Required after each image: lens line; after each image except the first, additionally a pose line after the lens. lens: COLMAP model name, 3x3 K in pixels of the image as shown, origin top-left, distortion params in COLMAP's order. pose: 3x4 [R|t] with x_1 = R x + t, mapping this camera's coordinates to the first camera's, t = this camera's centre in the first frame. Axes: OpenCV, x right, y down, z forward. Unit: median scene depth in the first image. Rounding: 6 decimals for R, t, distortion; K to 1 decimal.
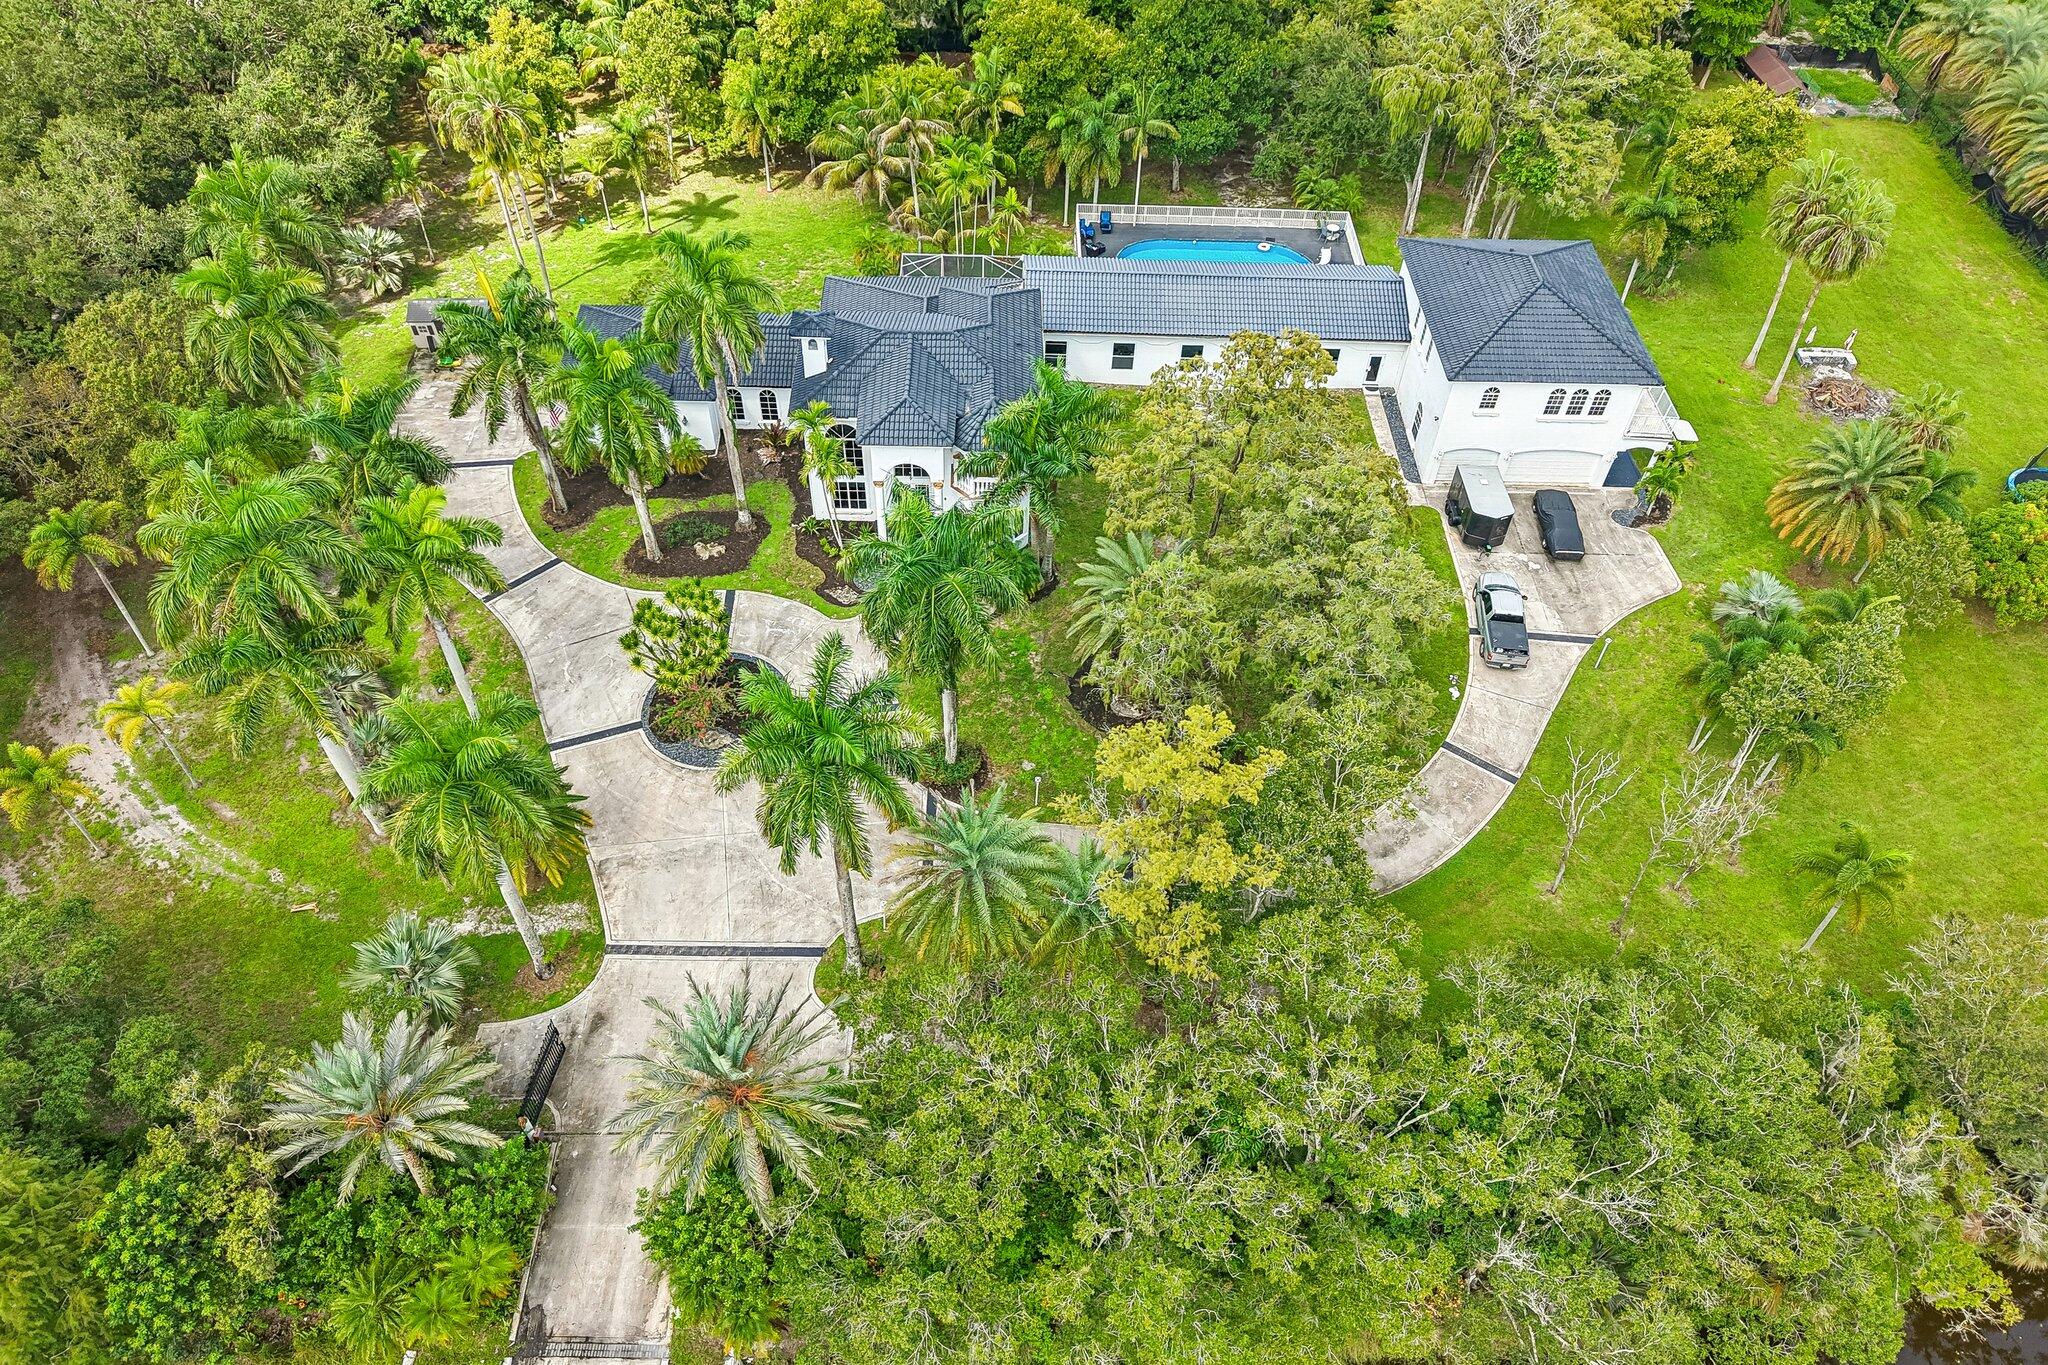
lens RADIAL K [[1465.9, 0, 1014.8], [0, 1465.9, 678.4], [0, 0, 1]] dist [-0.002635, -0.004506]
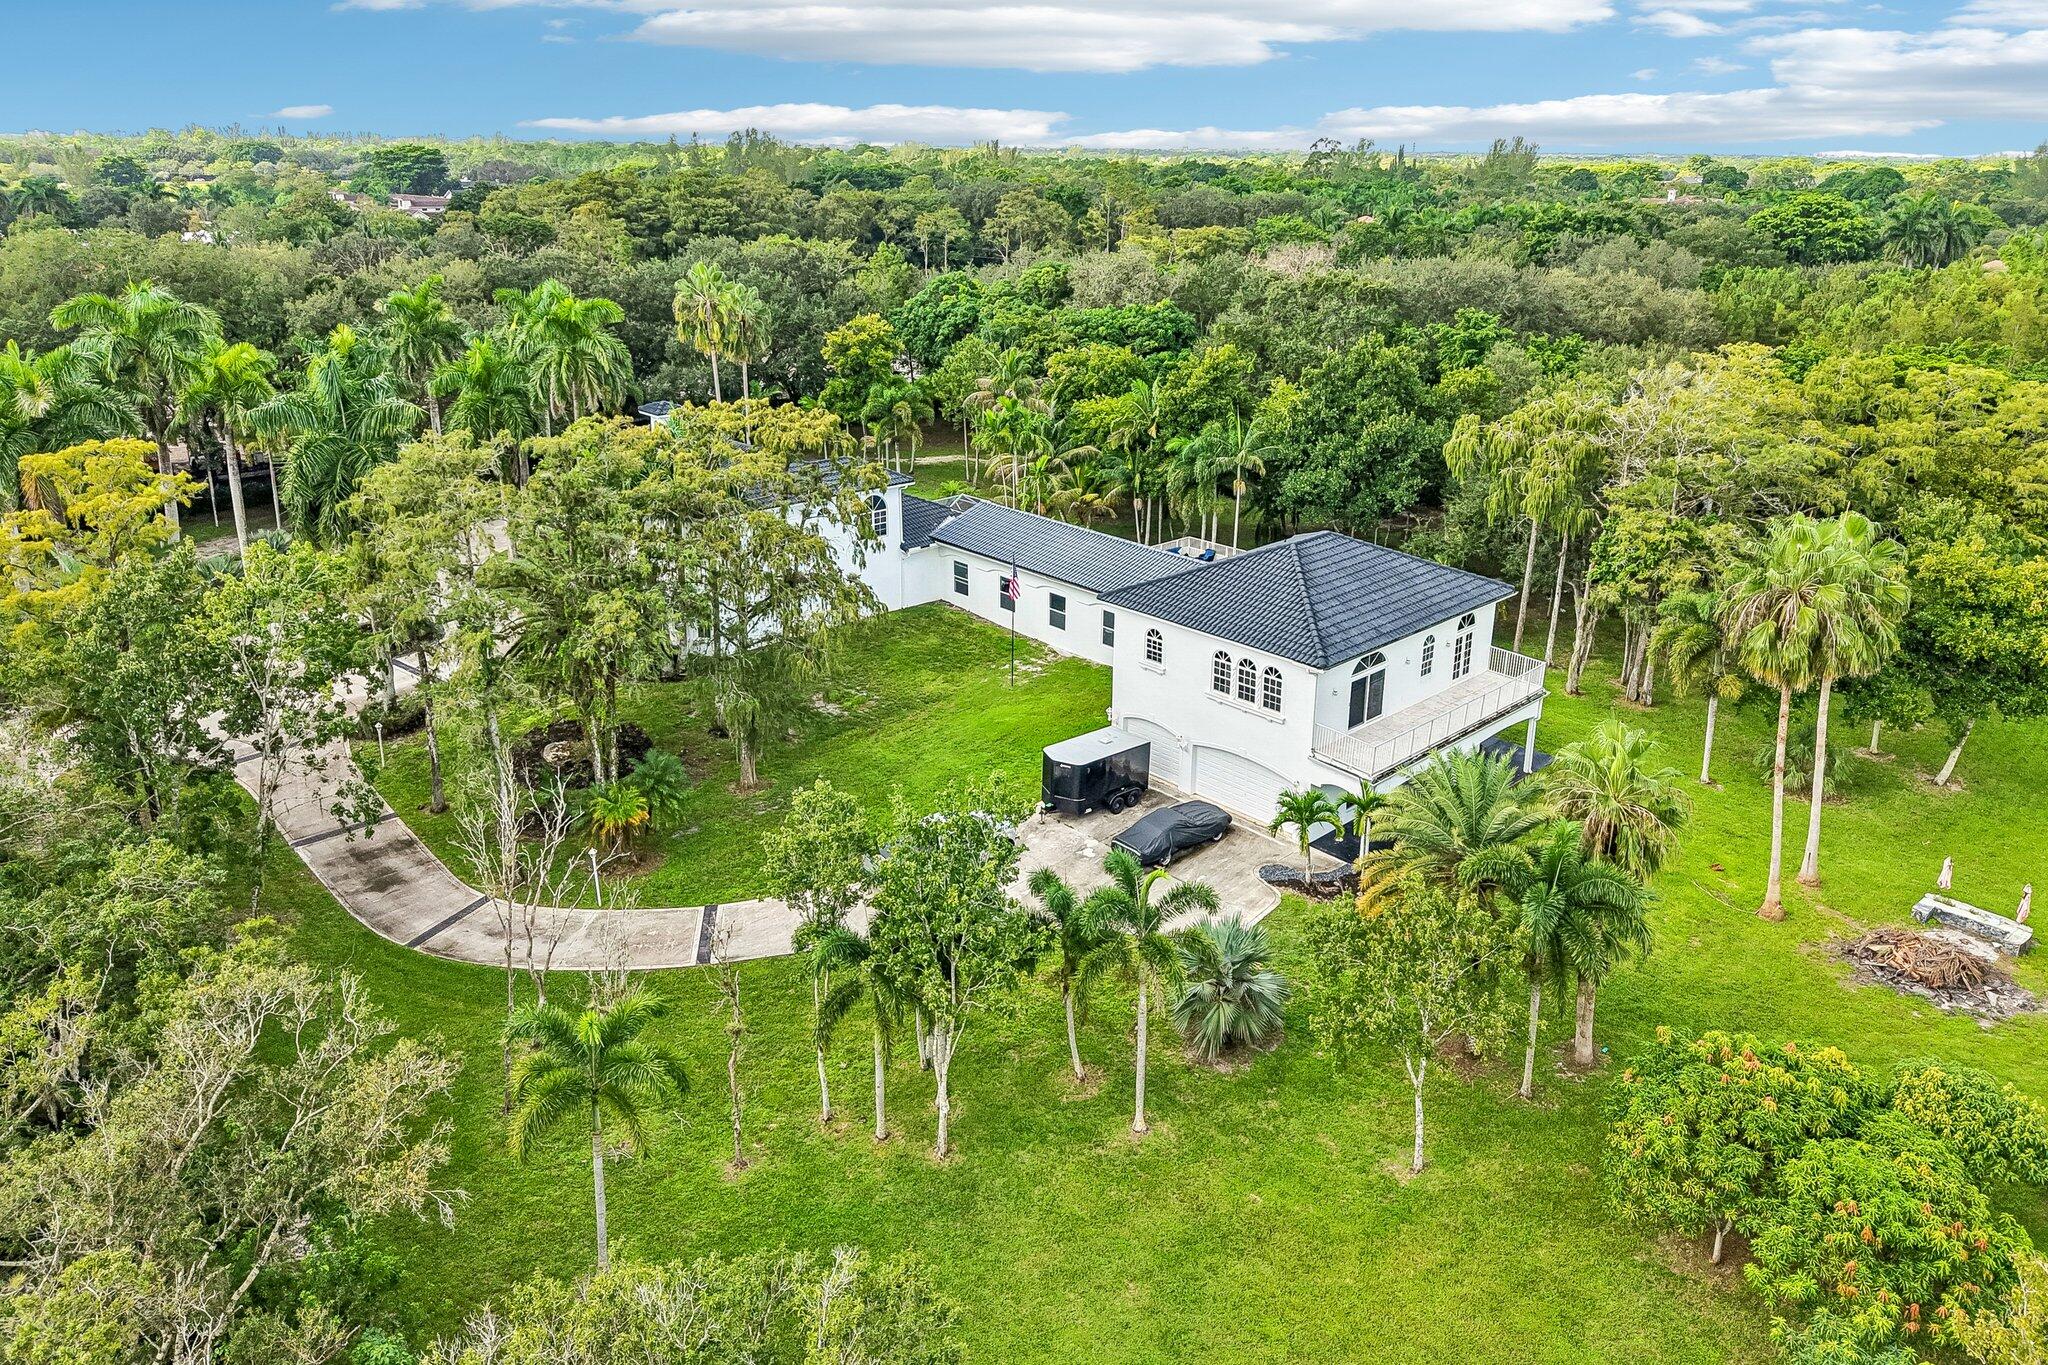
lens RADIAL K [[1465.9, 0, 1014.8], [0, 1465.9, 678.4], [0, 0, 1]] dist [-0.002635, -0.004506]
pose [[0.691614, 0.246038, -0.679069, 0.944811], [-0.524415, 0.817555, -0.237890, 0.049186], [0.496647, 0.520642, 0.694459, 0.529414]]
